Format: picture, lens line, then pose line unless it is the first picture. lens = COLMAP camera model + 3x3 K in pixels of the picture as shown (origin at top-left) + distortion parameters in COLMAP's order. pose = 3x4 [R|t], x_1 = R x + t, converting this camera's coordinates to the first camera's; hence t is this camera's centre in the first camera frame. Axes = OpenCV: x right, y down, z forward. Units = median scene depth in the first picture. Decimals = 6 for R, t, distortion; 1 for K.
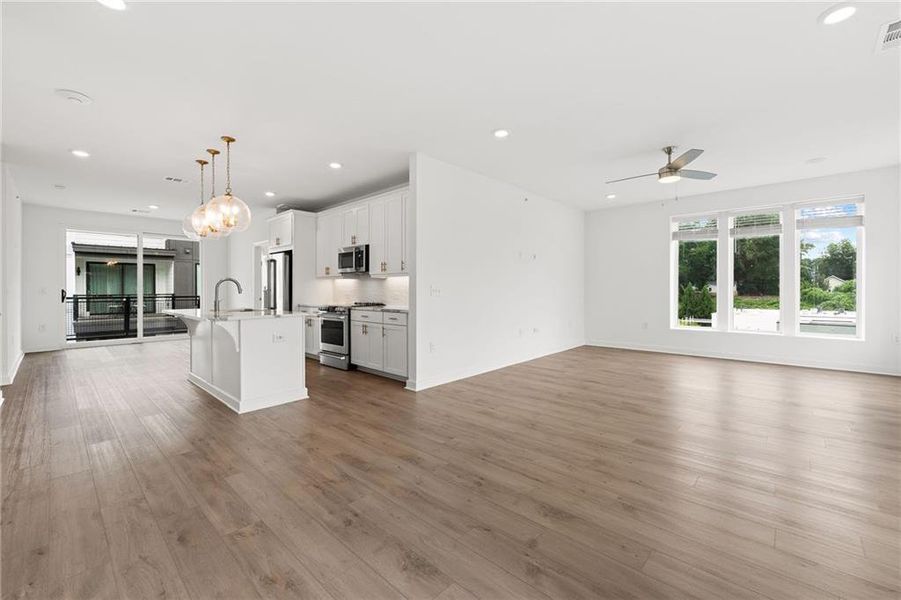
lens RADIAL K [[367.0, 0, 454.1], [0, 367.0, 290.6], [0, 0, 1]] dist [-0.000987, 0.000008]
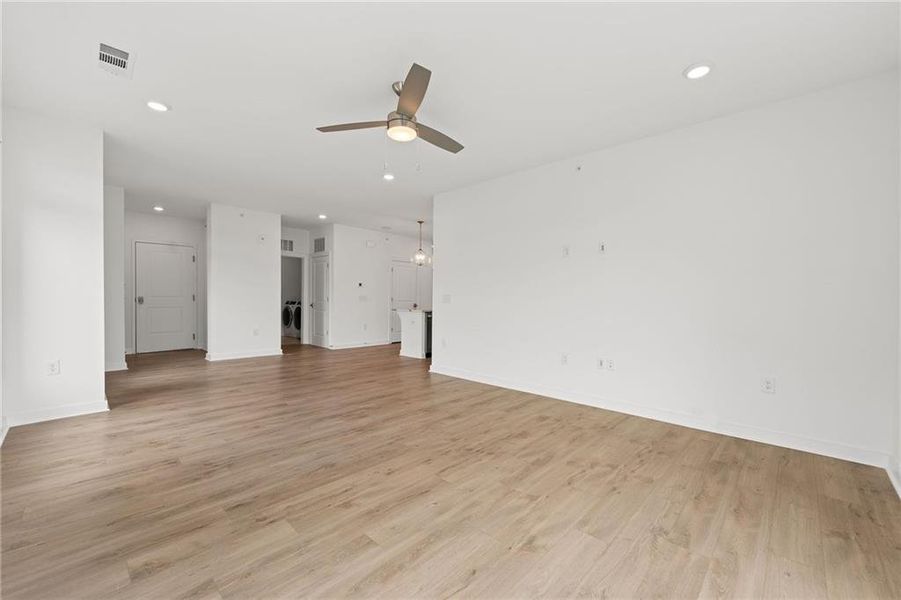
lens RADIAL K [[367.4, 0, 452.1], [0, 367.4, 297.8], [0, 0, 1]] dist [-0.000139, -0.000101]
pose [[-0.020084, 0.005707, -0.999782, 1.242663], [-0.012512, 0.999904, 0.005959, -0.008503], [0.999720, 0.012629, -0.020011, 1.091469]]
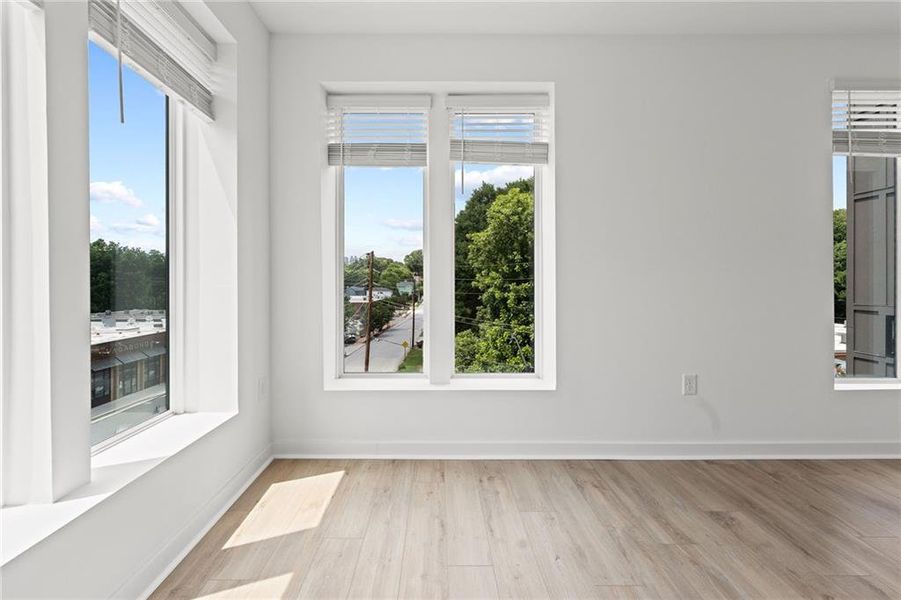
lens RADIAL K [[369.7, 0, 442.8], [0, 369.7, 282.8], [0, 0, 1]] dist [-0.000710, -0.000162]
pose [[-0.680546, 0.003869, 0.732695, 0.795746], [0.006580, 0.999978, 0.000832, -0.003463], [-0.732676, 0.005388, -0.680557, 1.303151]]
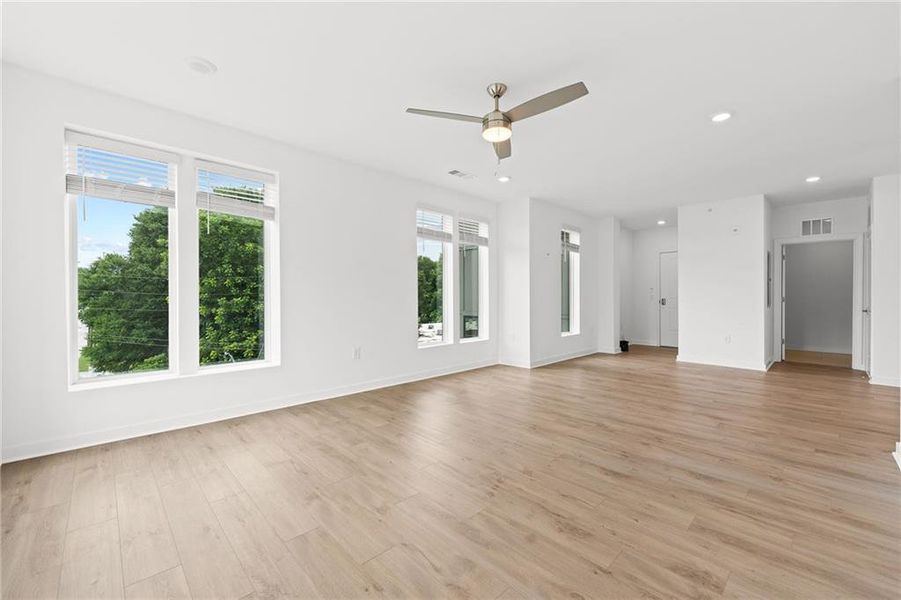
lens RADIAL K [[362.3, 0, 453.4], [0, 362.3, 299.2], [0, 0, 1]] dist [0.000567, -0.000036]
pose [[-0.998350, 0.003262, 0.057335, 0.621205], [0.003788, 0.999952, 0.009084, -0.005691], [-0.057303, 0.009286, -0.998314, 1.647640]]
